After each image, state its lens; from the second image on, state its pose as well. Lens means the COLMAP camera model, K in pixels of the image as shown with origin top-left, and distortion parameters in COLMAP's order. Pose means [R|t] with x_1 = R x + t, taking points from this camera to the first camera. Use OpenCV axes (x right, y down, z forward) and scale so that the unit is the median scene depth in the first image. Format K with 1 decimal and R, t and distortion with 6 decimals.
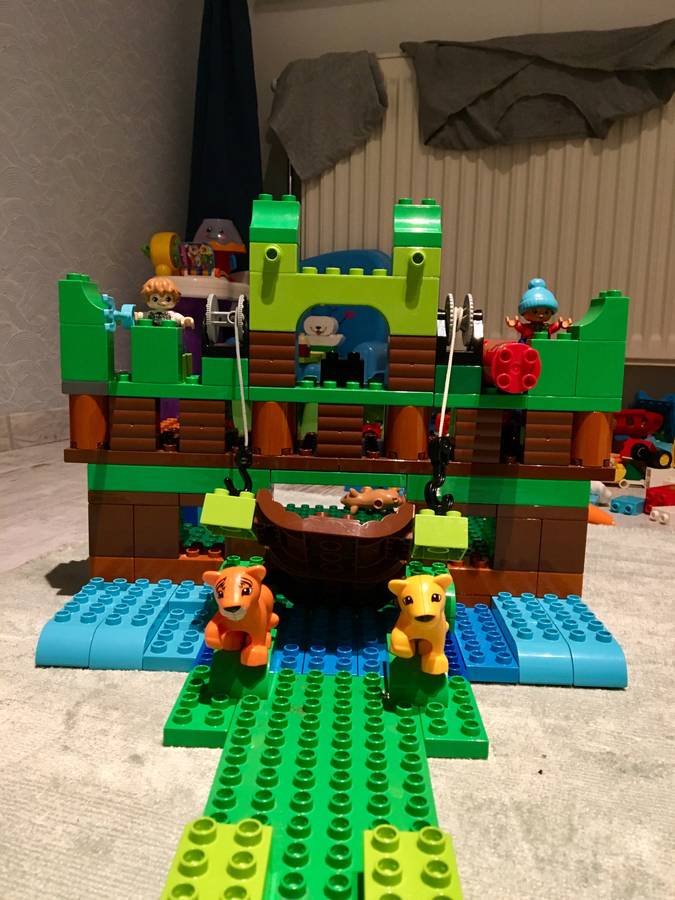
lens RADIAL K [[762.8, 0, 337.5], [0, 762.8, 450.0], [0, 0, 1]] dist [0.103447, -0.163621]
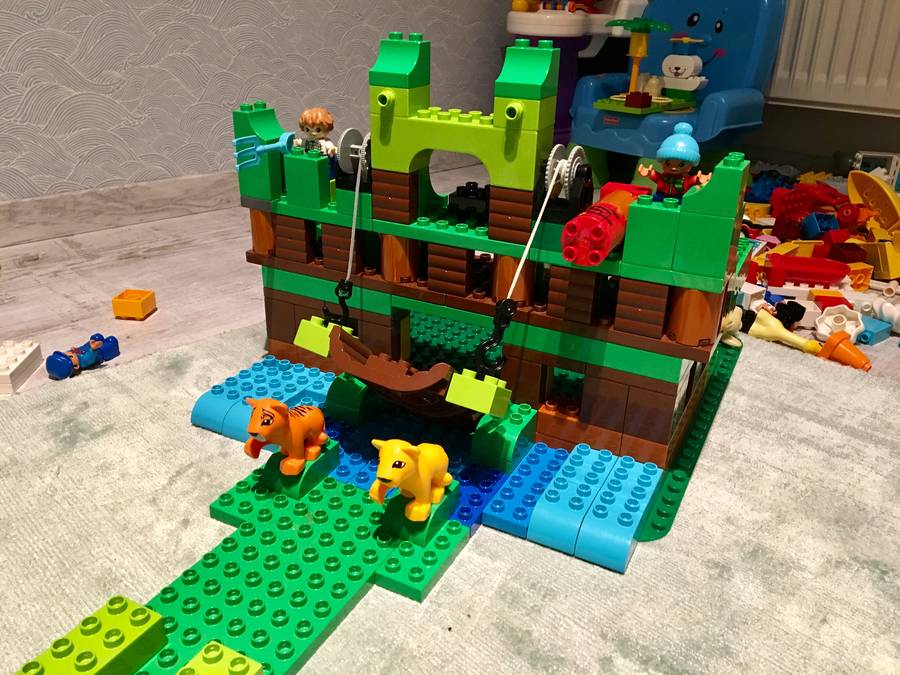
lens RADIAL K [[762.8, 0, 453.2], [0, 762.8, 332.8], [0, 0, 1]] dist [0.103447, -0.163621]
pose [[0.892549, 0.177801, -0.414420, 0.475101], [-0.069578, 0.962283, 0.263002, -0.224704], [0.445551, -0.205908, 0.871255, 0.061644]]
